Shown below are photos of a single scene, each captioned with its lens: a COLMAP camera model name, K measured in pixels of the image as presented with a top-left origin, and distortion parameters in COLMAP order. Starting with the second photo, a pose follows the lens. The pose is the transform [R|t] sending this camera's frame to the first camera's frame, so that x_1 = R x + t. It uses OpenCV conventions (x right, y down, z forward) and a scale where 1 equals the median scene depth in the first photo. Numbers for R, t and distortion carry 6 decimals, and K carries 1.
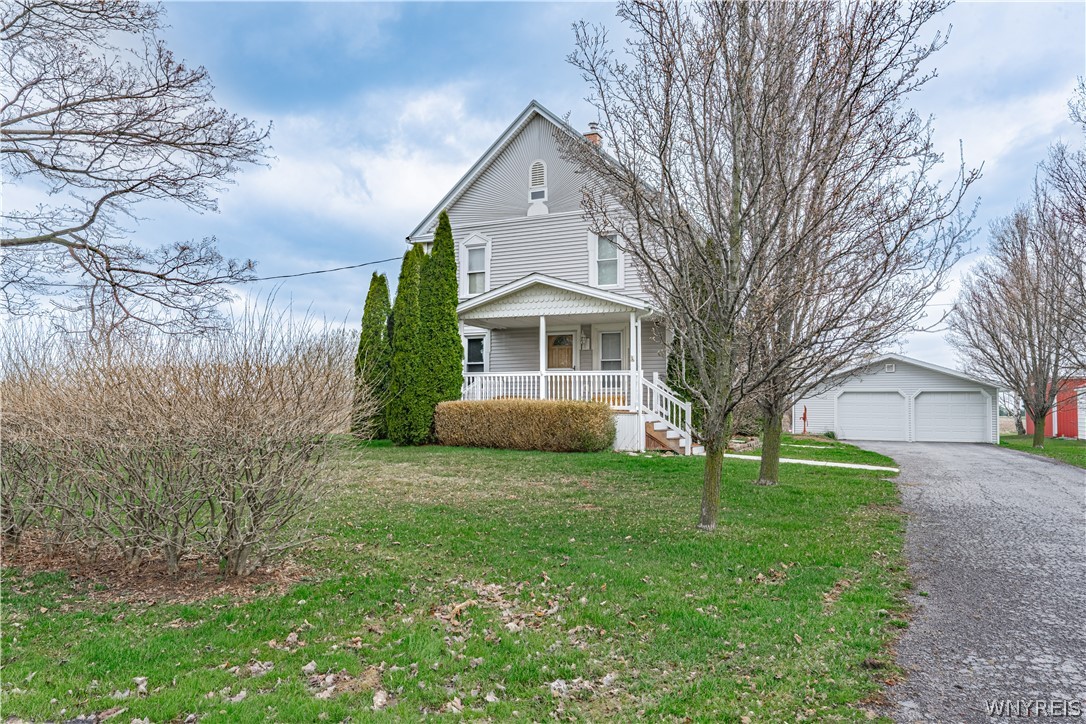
lens RADIAL K [[682.7, 0, 542.0], [0, 682.7, 408.5], [0, 0, 1]] dist [0.005593, 0.001066]
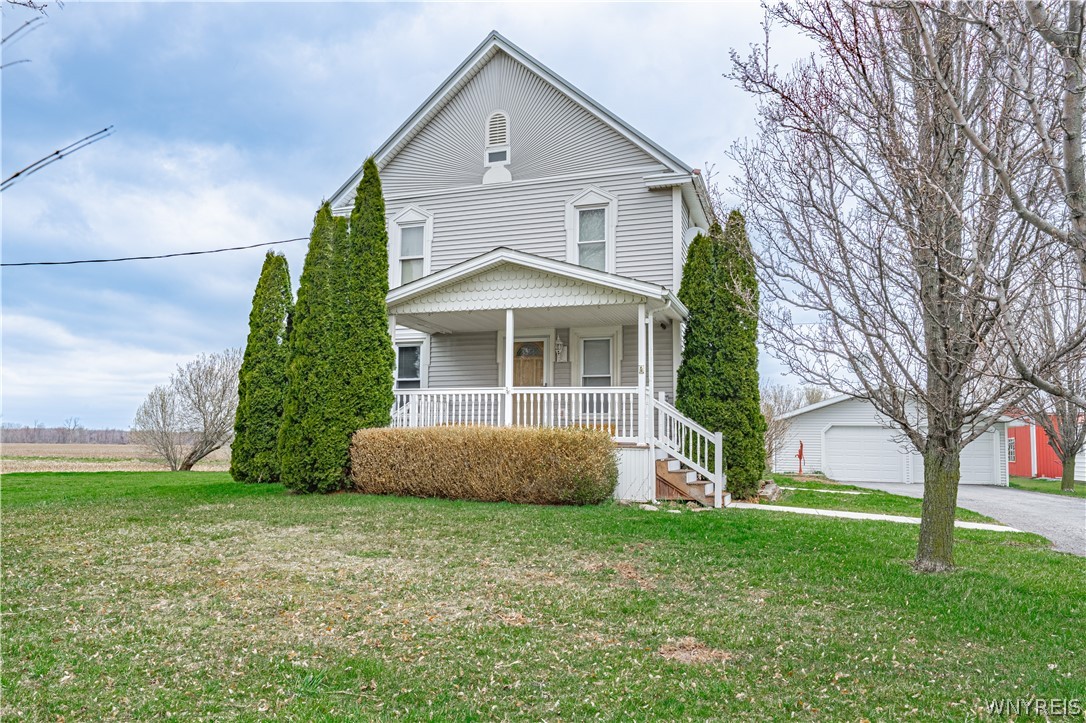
lens RADIAL K [[682.7, 0, 542.0], [0, 682.7, 408.0], [0, 0, 1]] dist [0.005593, 0.001066]
pose [[0.992954, 0.012724, 0.117817, -0.047693], [-0.006393, 0.998523, -0.053958, 0.004730], [-0.118330, 0.052824, 0.991568, 0.293821]]
